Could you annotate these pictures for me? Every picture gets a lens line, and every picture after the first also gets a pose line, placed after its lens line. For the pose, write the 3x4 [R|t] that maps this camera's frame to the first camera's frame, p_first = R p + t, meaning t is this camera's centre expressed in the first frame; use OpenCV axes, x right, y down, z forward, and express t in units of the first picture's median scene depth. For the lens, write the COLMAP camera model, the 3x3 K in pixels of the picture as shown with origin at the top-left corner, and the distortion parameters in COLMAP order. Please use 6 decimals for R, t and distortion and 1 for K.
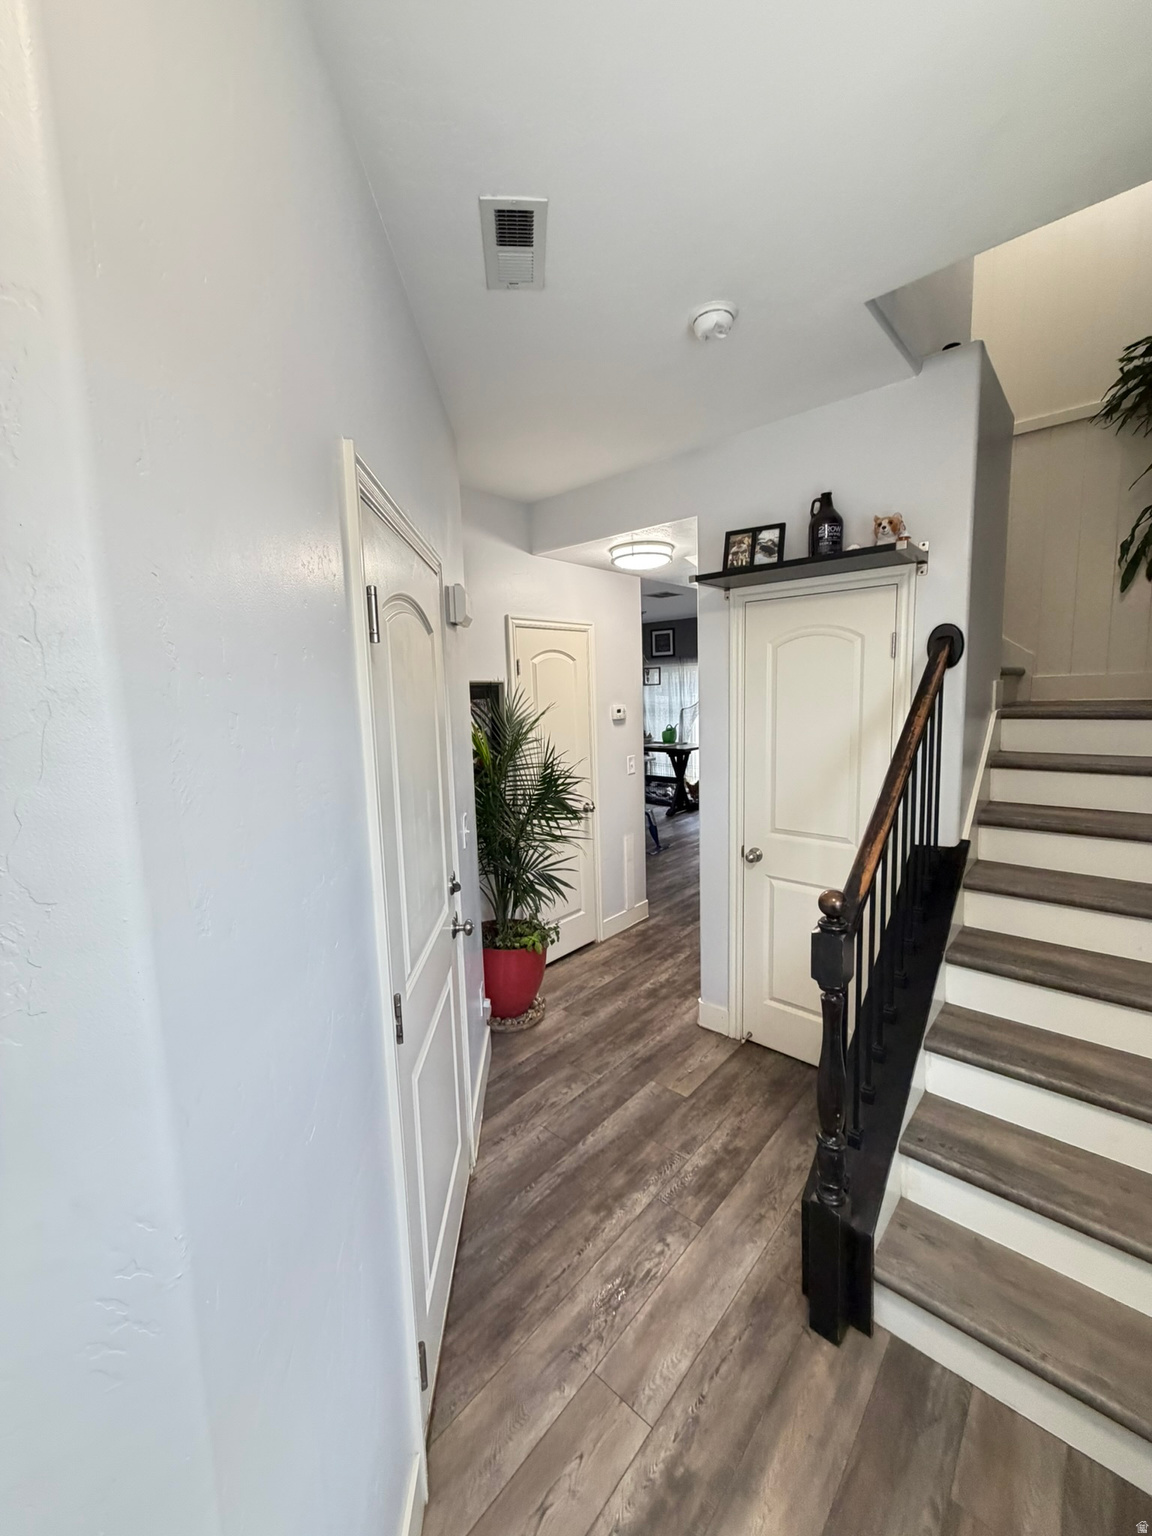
lens RADIAL K [[610.7, 0, 577.0], [0, 610.7, 764.6], [0, 0, 1]] dist [0.000383, -0.000331]
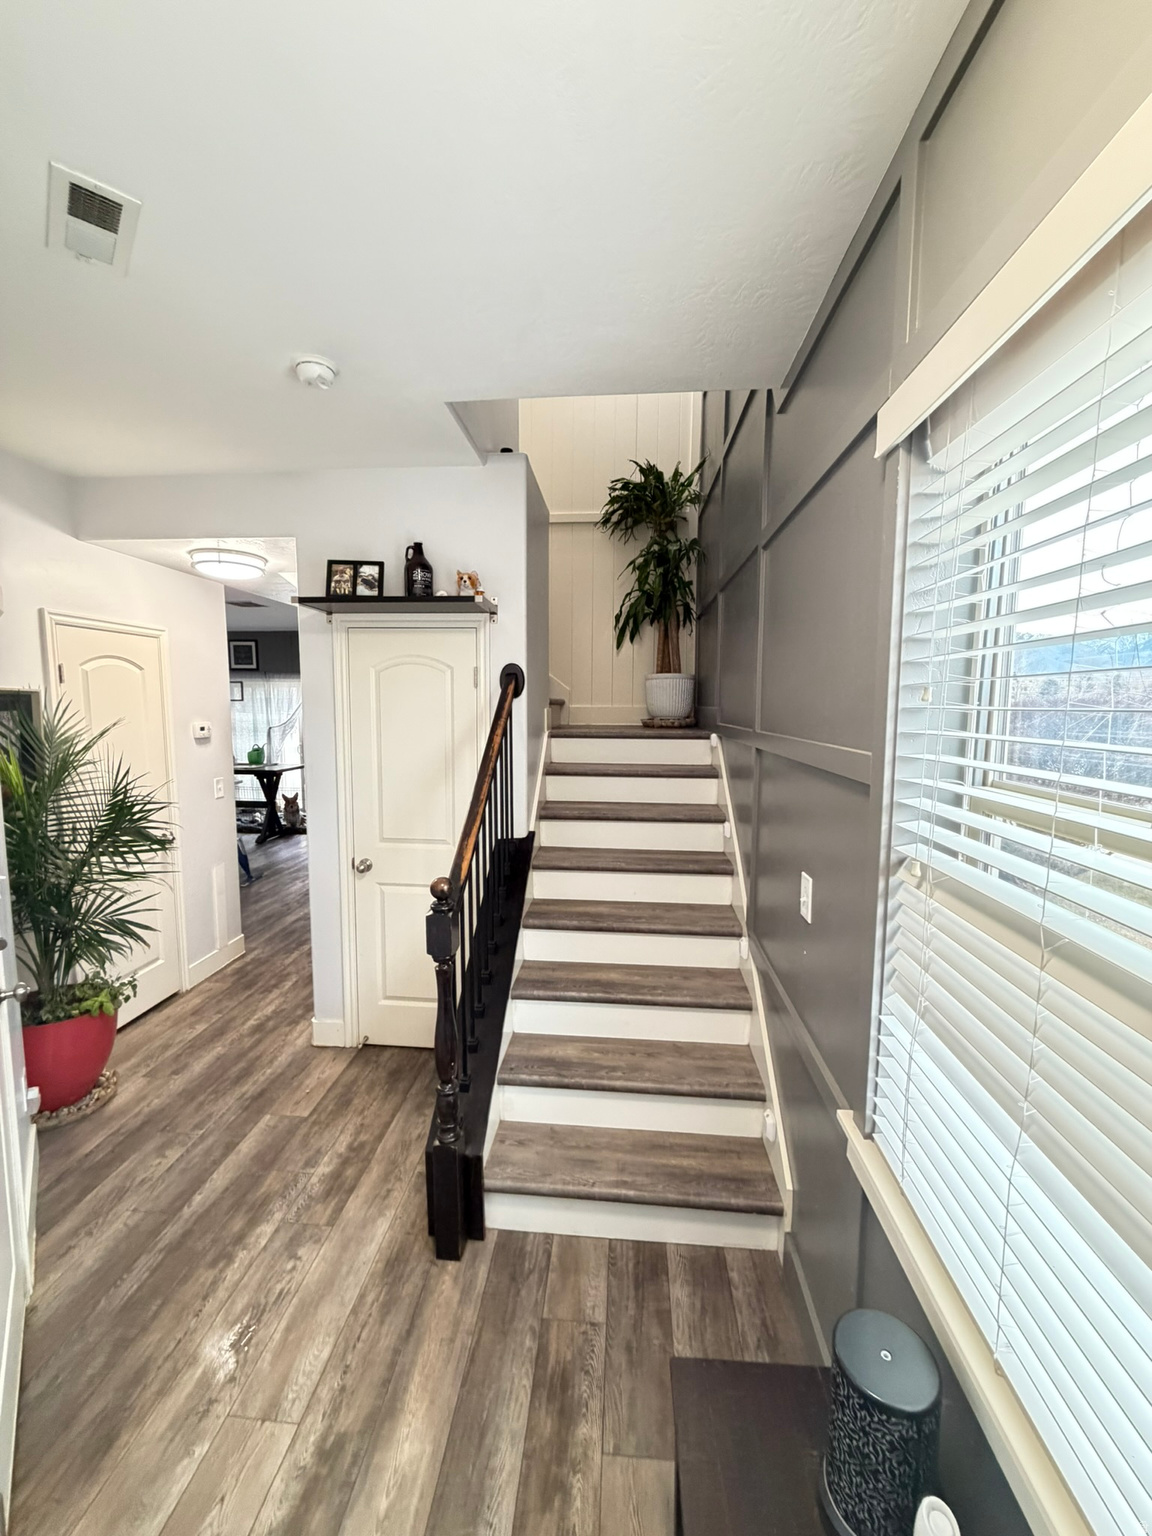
lens RADIAL K [[610.7, 0, 577.0], [0, 610.7, 764.6], [0, 0, 1]] dist [0.000383, -0.000331]
pose [[0.799112, -0.024030, 0.600702, -0.055242], [0.043457, 0.998896, -0.017851, 0.009169], [-0.599610, 0.040369, 0.799274, -0.087423]]
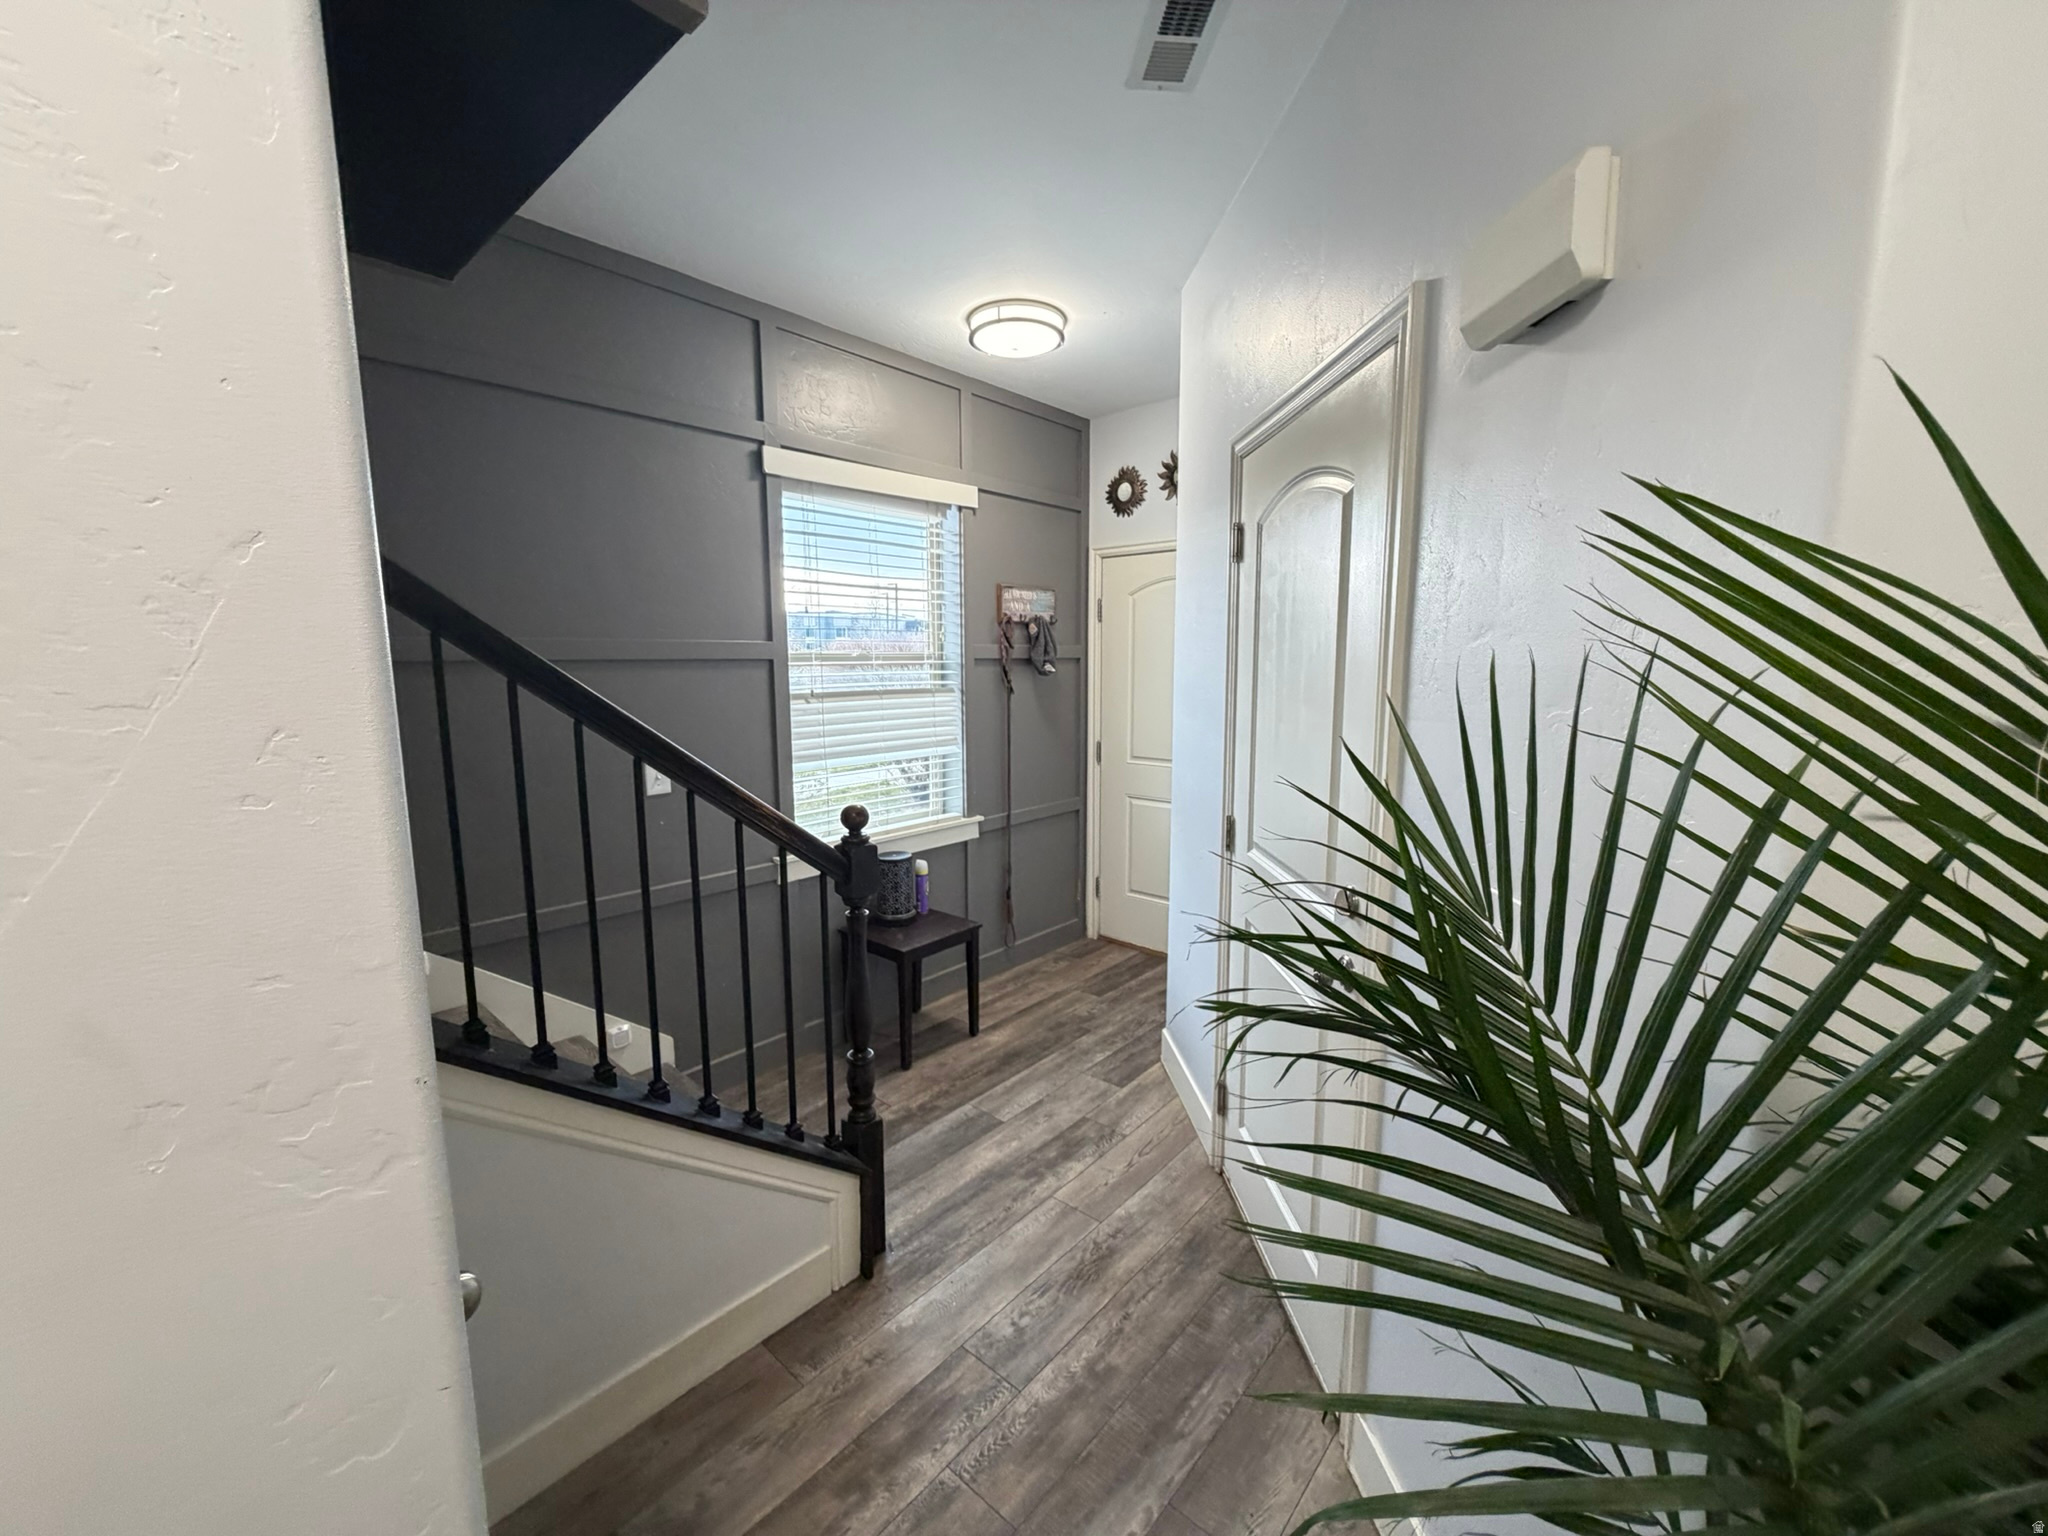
lens RADIAL K [[814.3, 0, 1028.4], [0, 814.3, 770.1], [0, 0, 1]] dist [0.000383, -0.000331]
pose [[-0.999415, 0.034176, -0.001042, 0.083328], [0.032809, 0.967128, 0.252163, -0.108036], [0.009626, 0.251981, -0.967684, 1.412094]]
